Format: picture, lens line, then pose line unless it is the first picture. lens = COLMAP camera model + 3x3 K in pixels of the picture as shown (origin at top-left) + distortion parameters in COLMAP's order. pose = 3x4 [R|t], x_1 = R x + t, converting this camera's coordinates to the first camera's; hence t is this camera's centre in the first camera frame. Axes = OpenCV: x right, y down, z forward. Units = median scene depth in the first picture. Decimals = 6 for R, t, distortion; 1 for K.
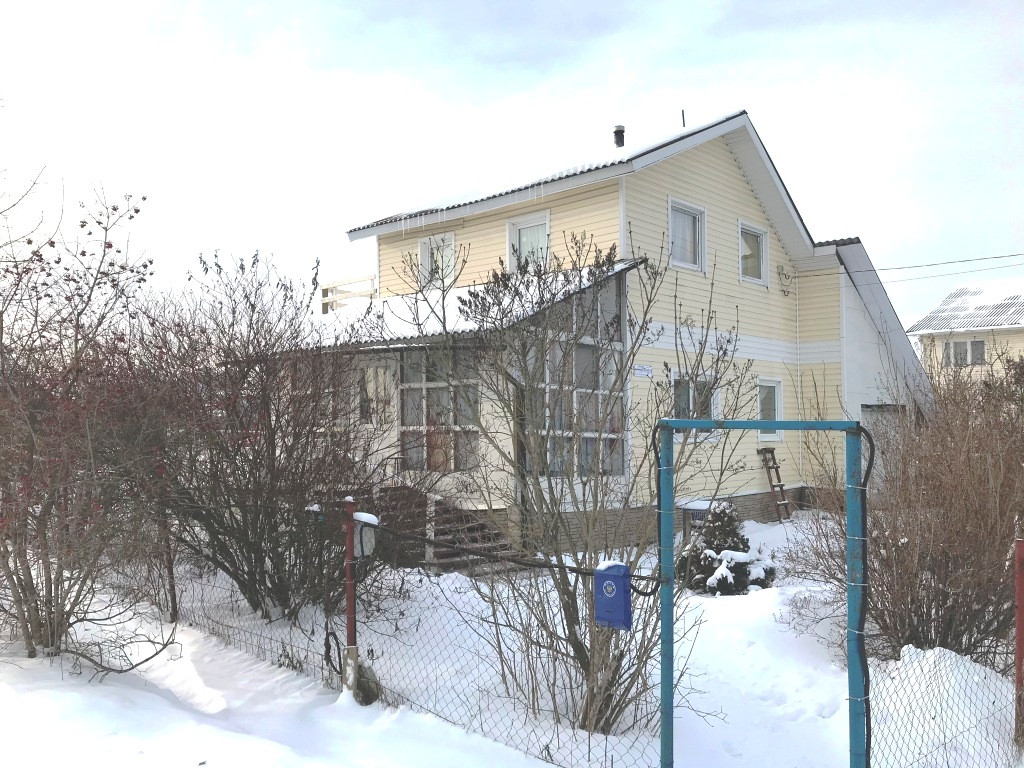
lens RADIAL K [[842.0, 0, 518.0], [0, 842.0, 386.4], [0, 0, 1]] dist [0.040752, -0.044769]
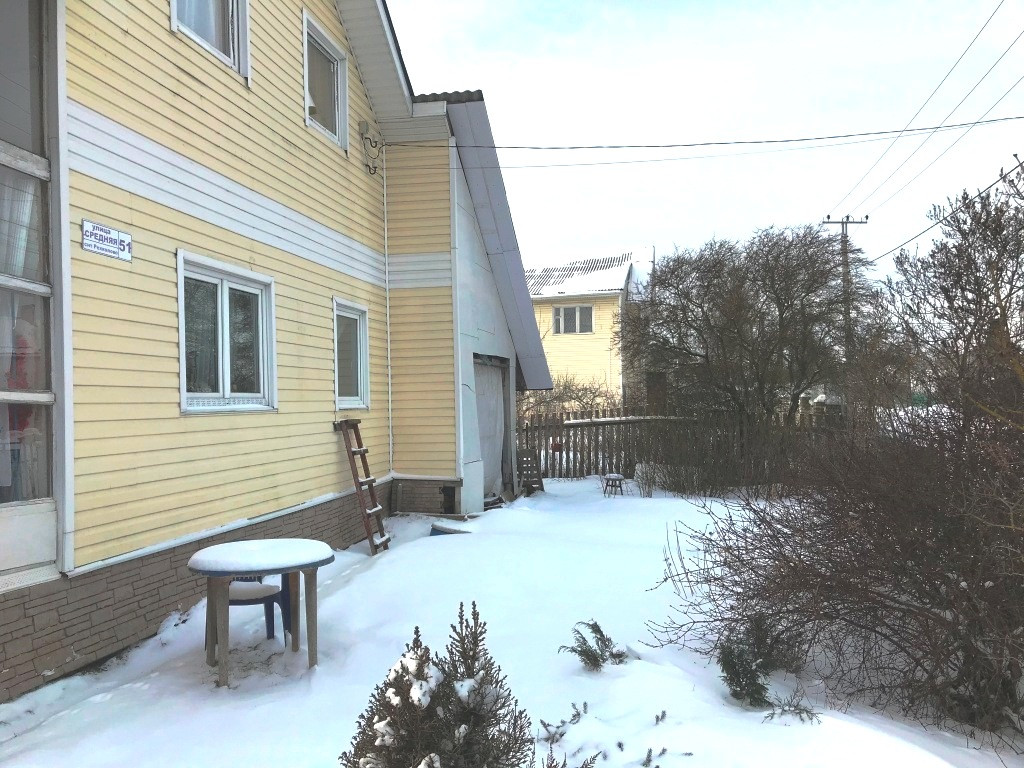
lens RADIAL K [[842.0, 0, 513.7], [0, 842.0, 388.9], [0, 0, 1]] dist [0.040752, -0.044769]
pose [[0.845358, -0.008868, 0.534126, 0.018959], [-0.004671, 0.999701, 0.023990, 0.009006], [-0.534179, -0.022775, 0.845064, 0.108736]]
